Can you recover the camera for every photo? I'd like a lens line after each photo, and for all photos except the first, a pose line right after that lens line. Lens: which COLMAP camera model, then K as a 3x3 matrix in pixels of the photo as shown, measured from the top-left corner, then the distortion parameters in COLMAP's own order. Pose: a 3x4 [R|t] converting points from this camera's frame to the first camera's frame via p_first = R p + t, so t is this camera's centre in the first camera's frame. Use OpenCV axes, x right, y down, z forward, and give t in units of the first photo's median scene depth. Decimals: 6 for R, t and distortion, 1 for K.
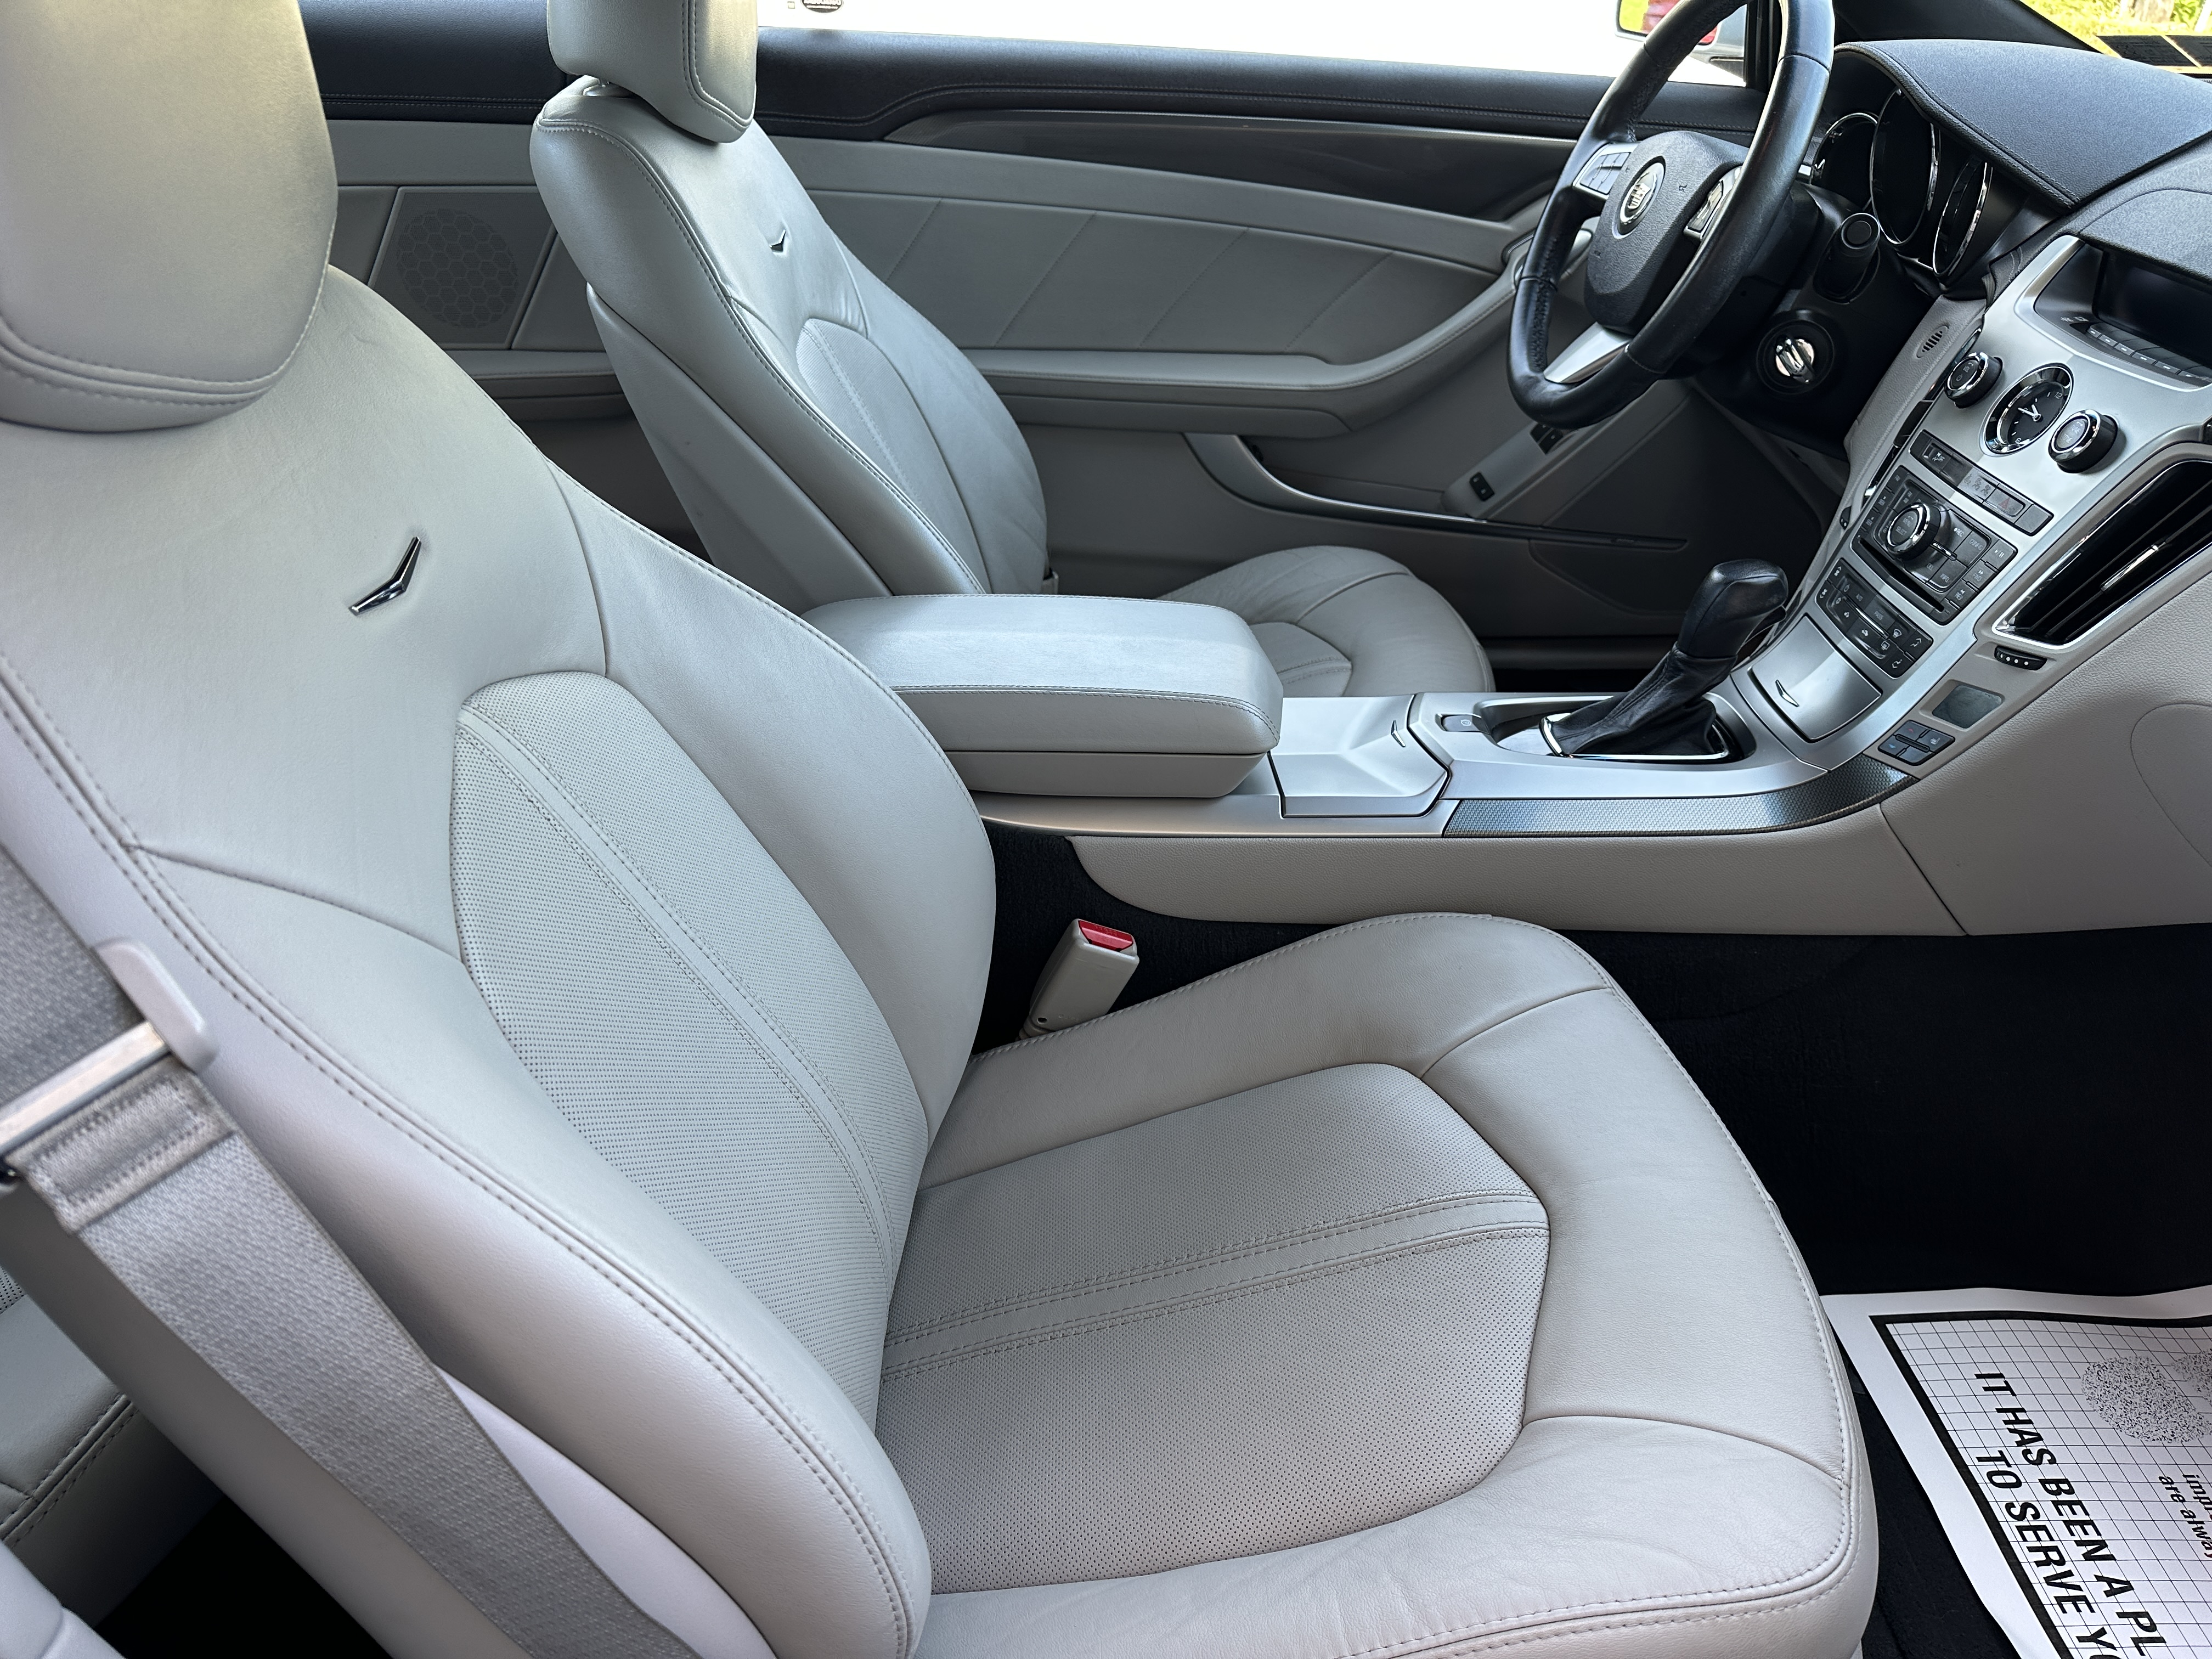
lens RADIAL K [[1550.1, 0, 1101.9], [0, 1550.1, 801.1], [0, 0, 1]] dist [0.091255, -0.108802]
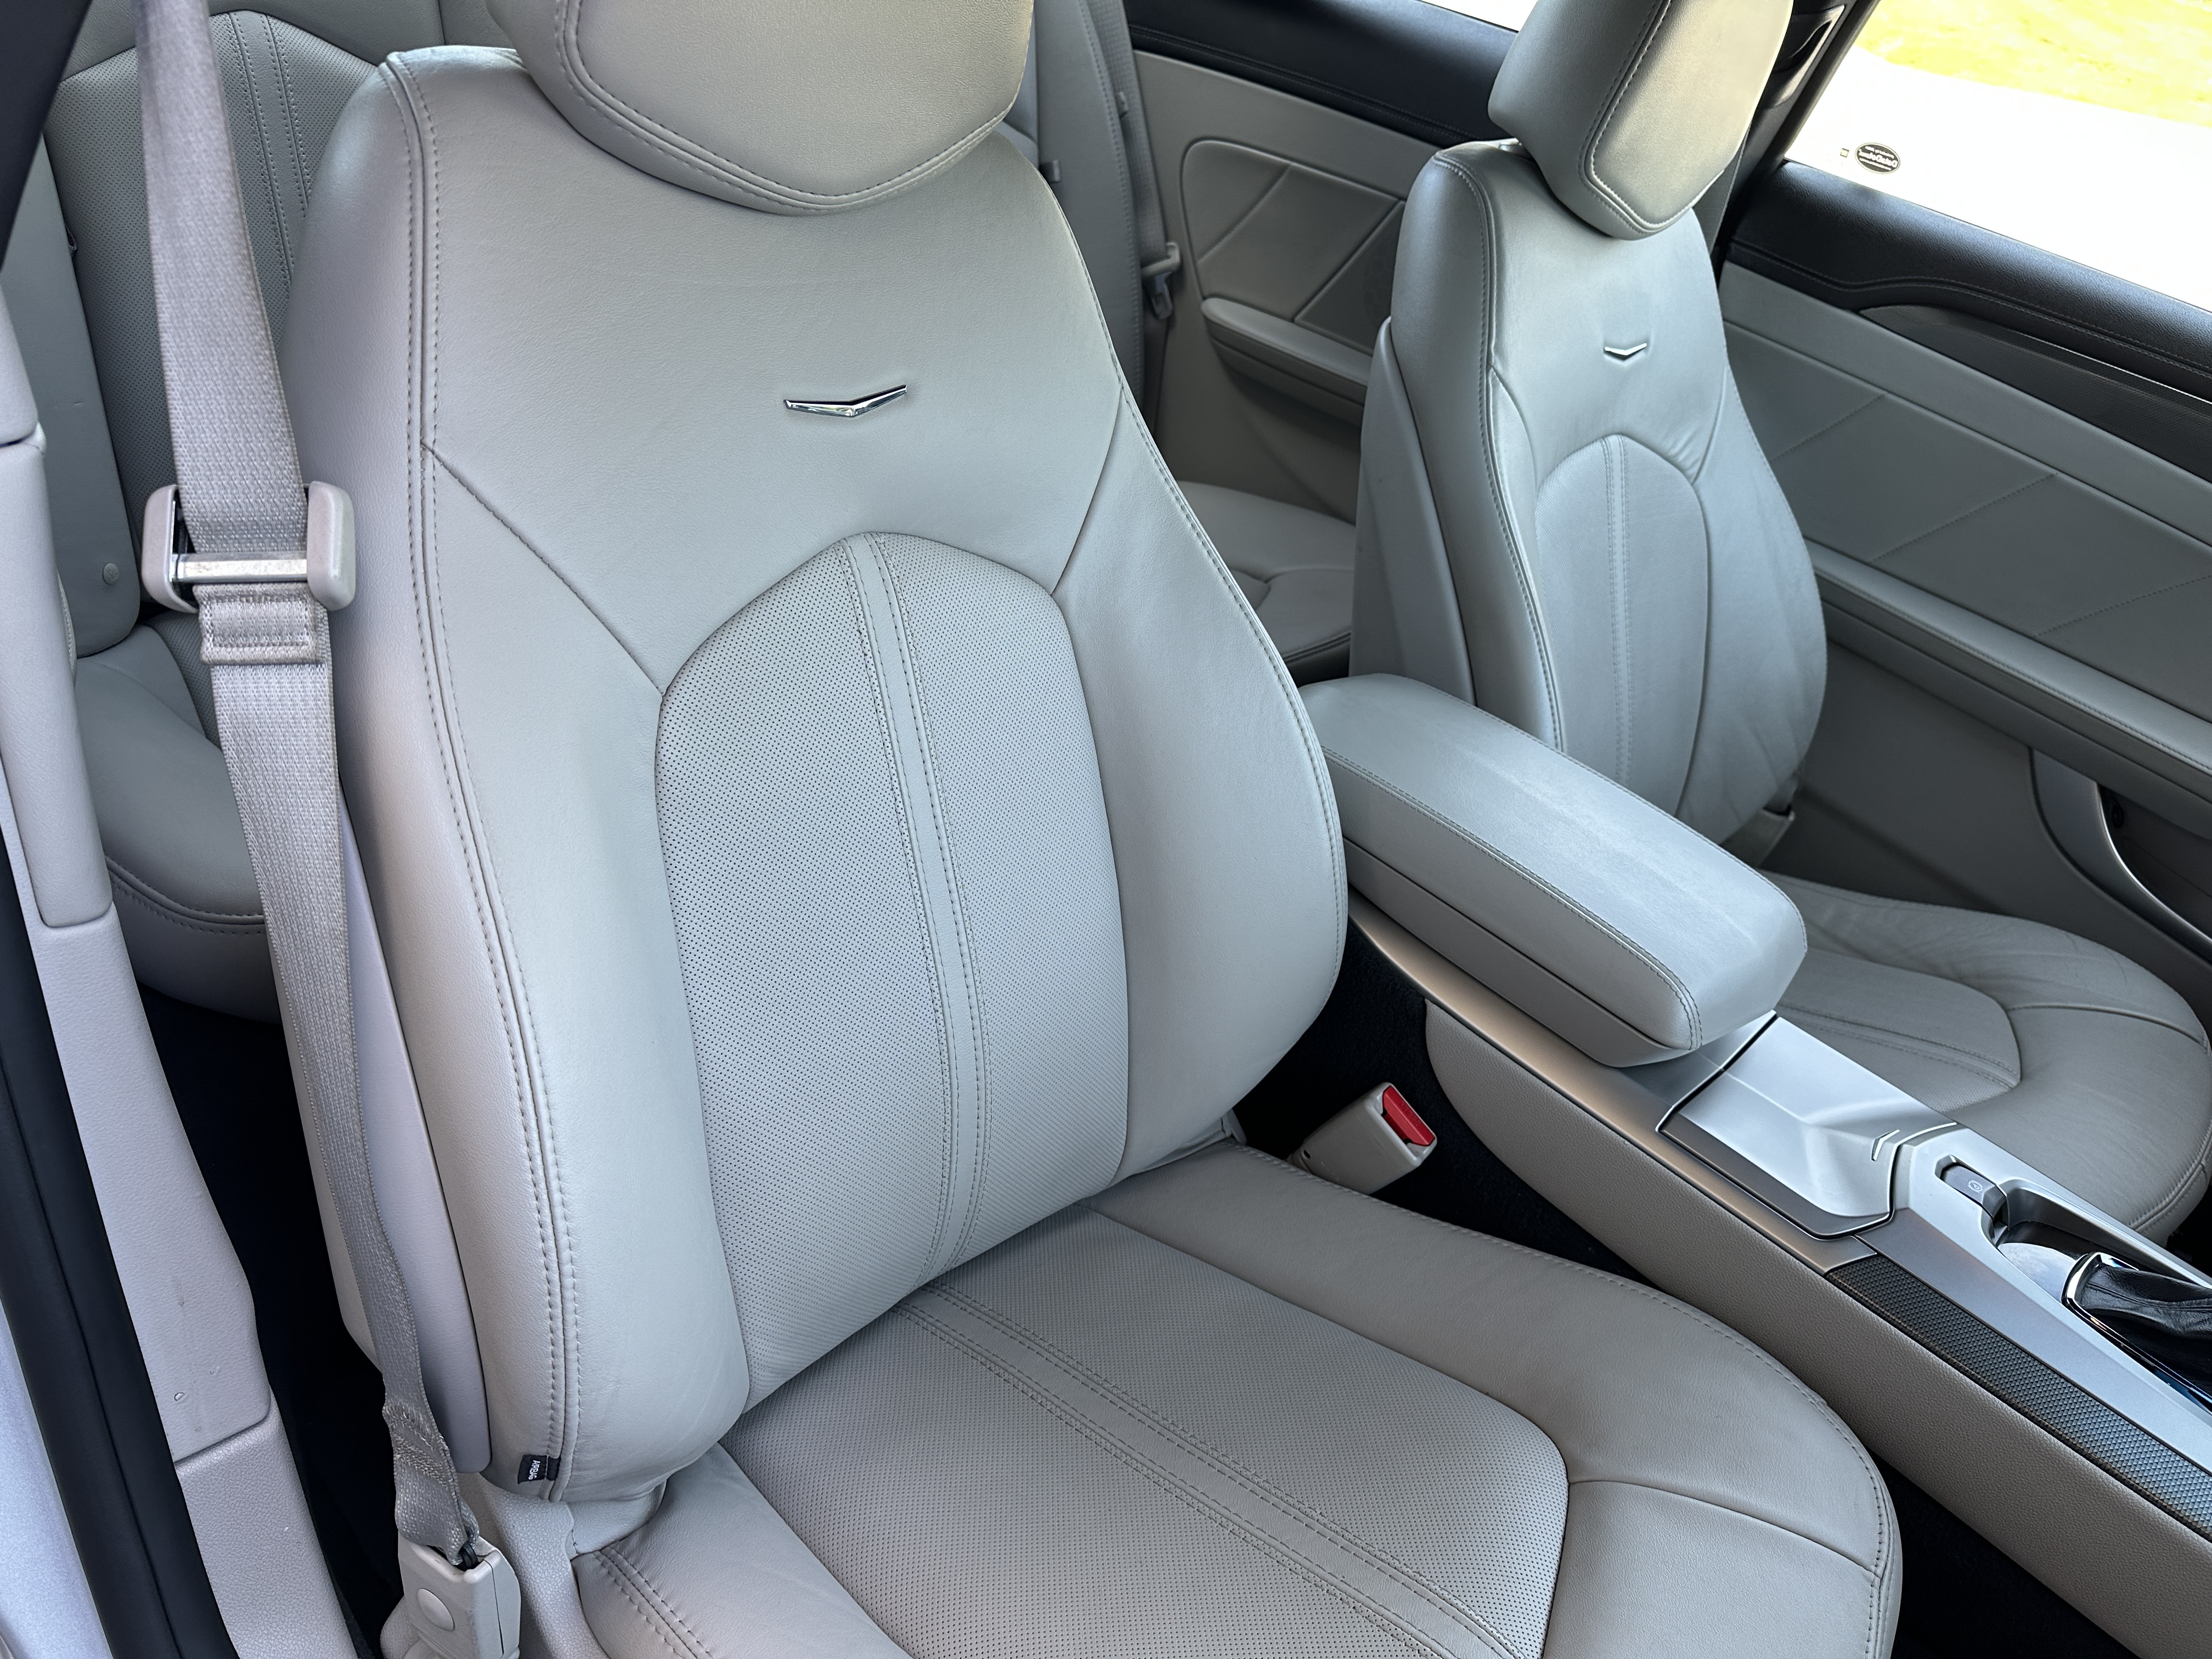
lens RADIAL K [[1550.1, 0, 1101.9], [0, 1550.1, 801.1], [0, 0, 1]] dist [0.091255, -0.108802]
pose [[0.694180, 0.492471, -0.524963, 0.258021], [-0.524662, 0.845490, 0.099379, -0.064188], [0.492793, 0.206441, 0.845303, 0.114752]]
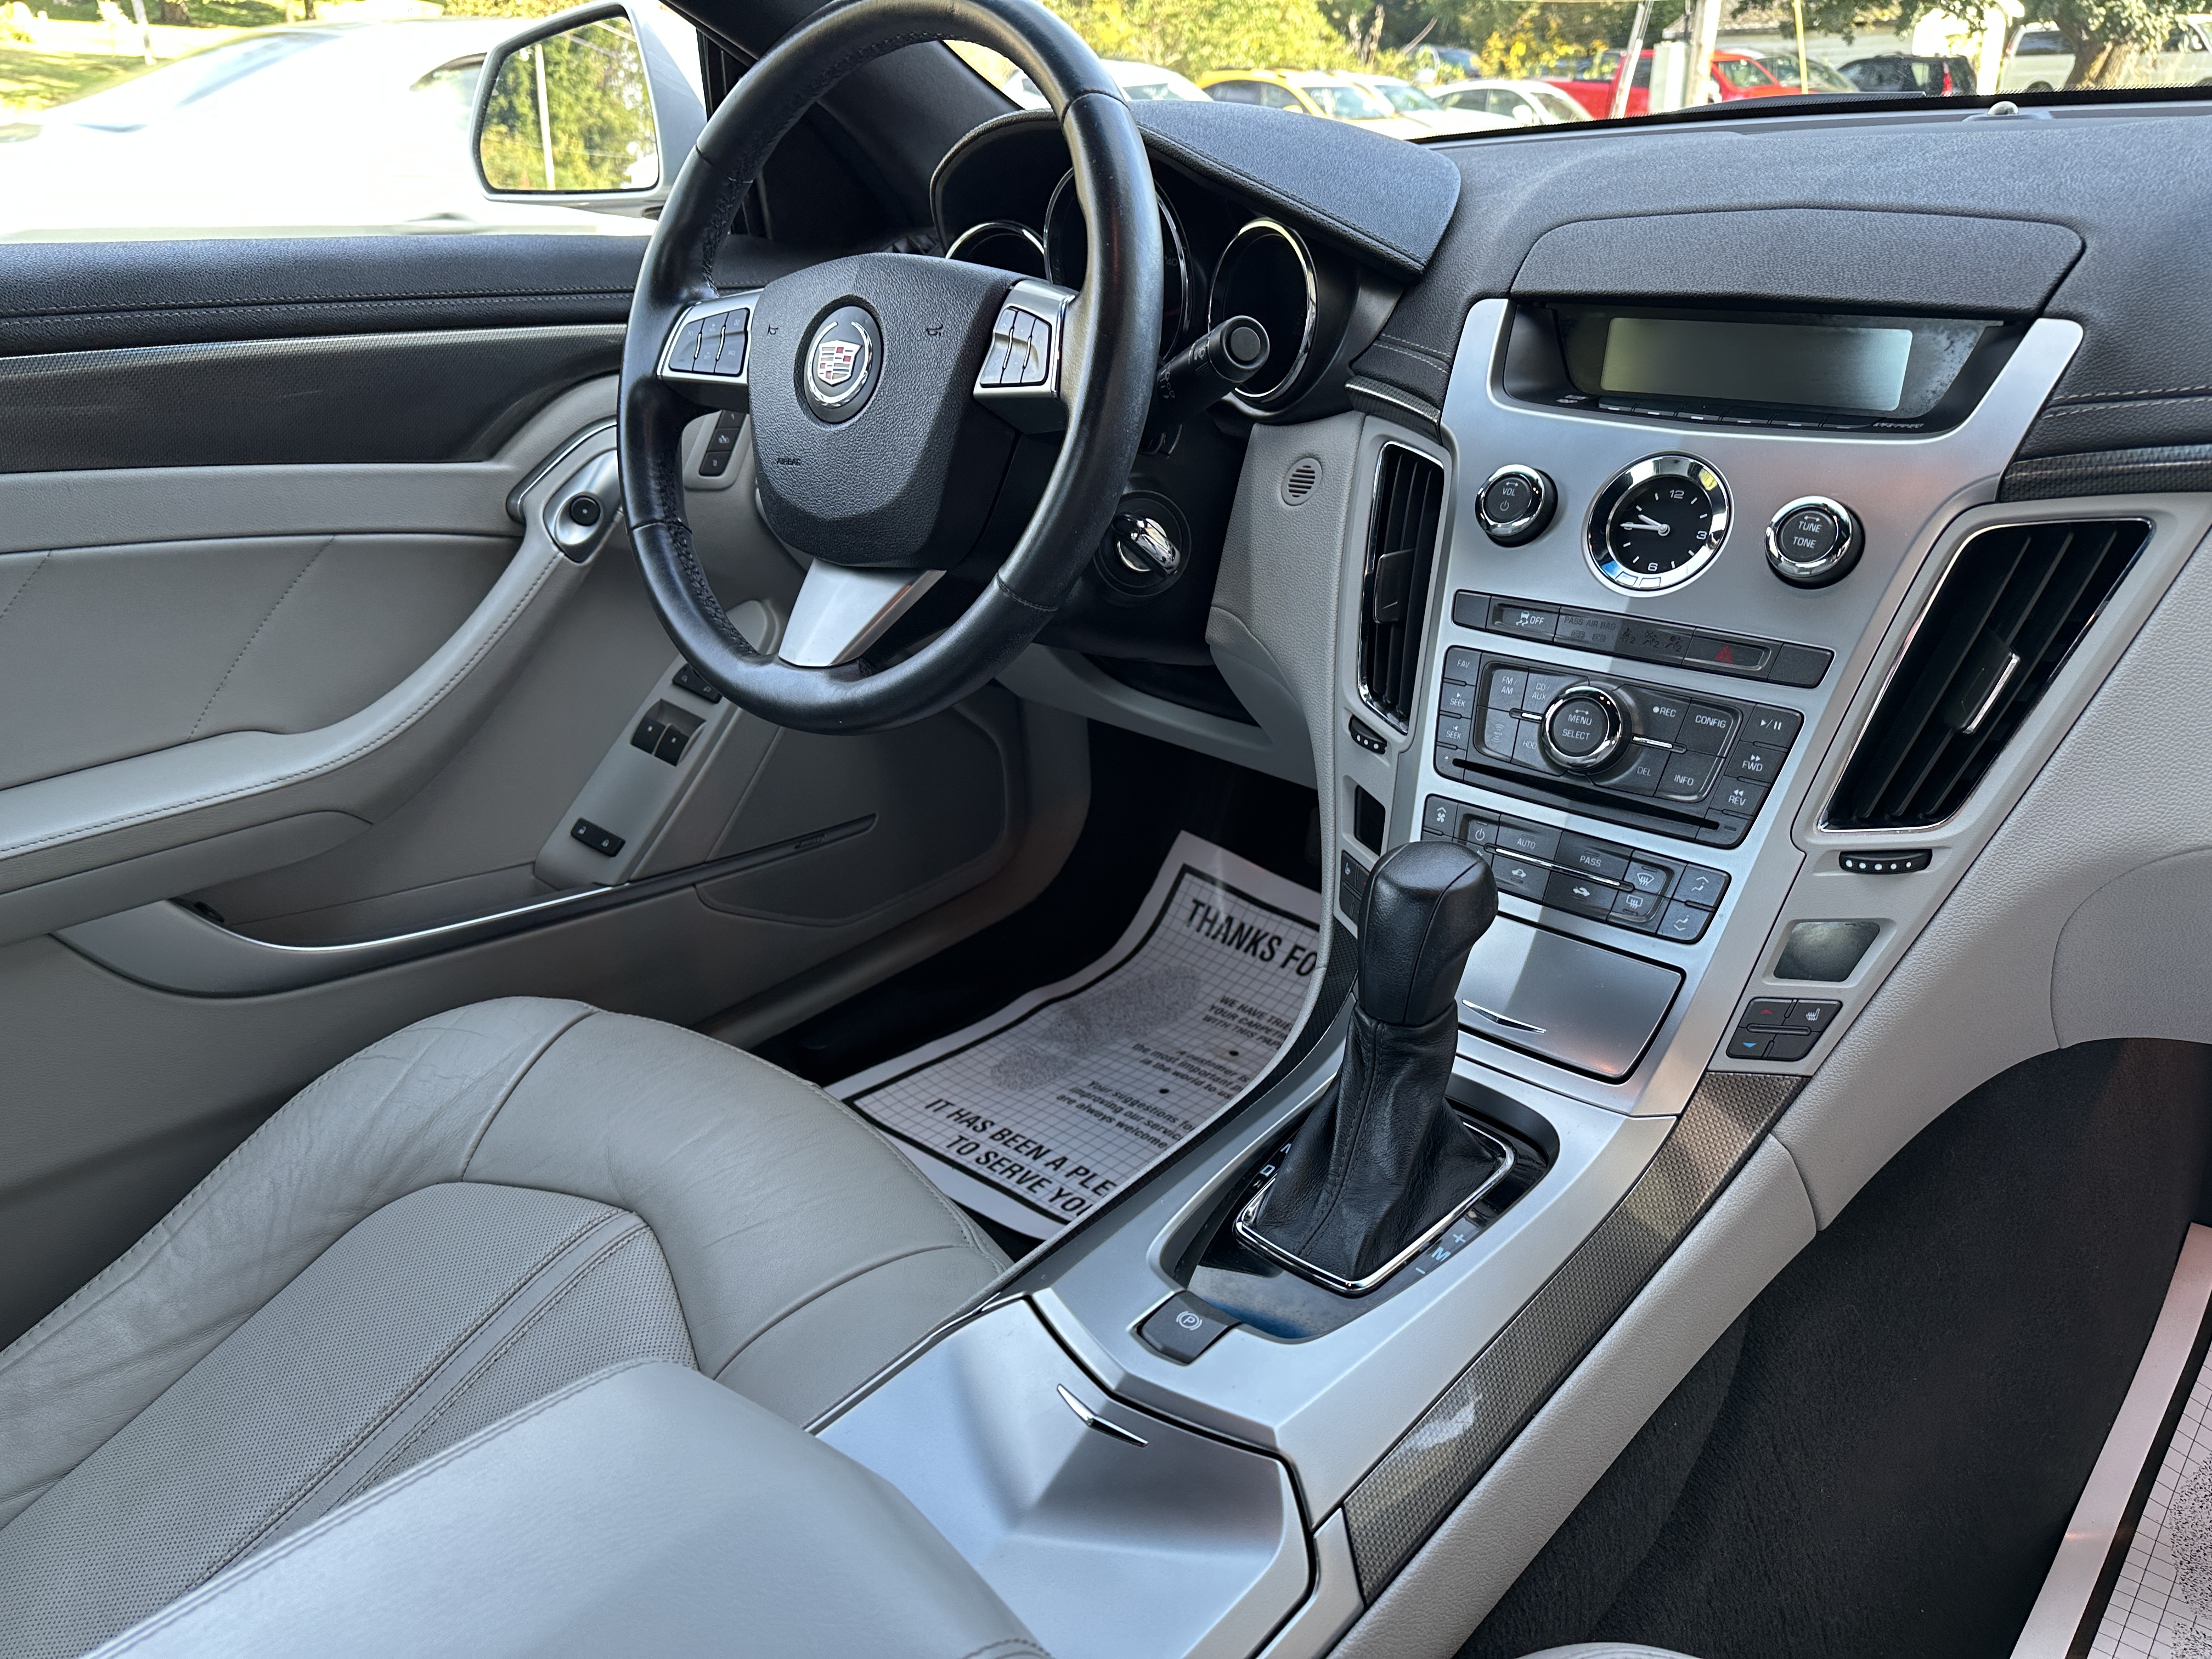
lens RADIAL K [[1544.1, 0, 1106.0], [0, 1544.1, 829.5], [0, 0, 1]] dist [0.094427, -0.112249]
pose [[0.683821, -0.329061, 0.651236, -0.062632], [0.408499, 0.912198, 0.031983, -0.229104], [-0.604580, 0.244159, 0.758201, 0.615266]]
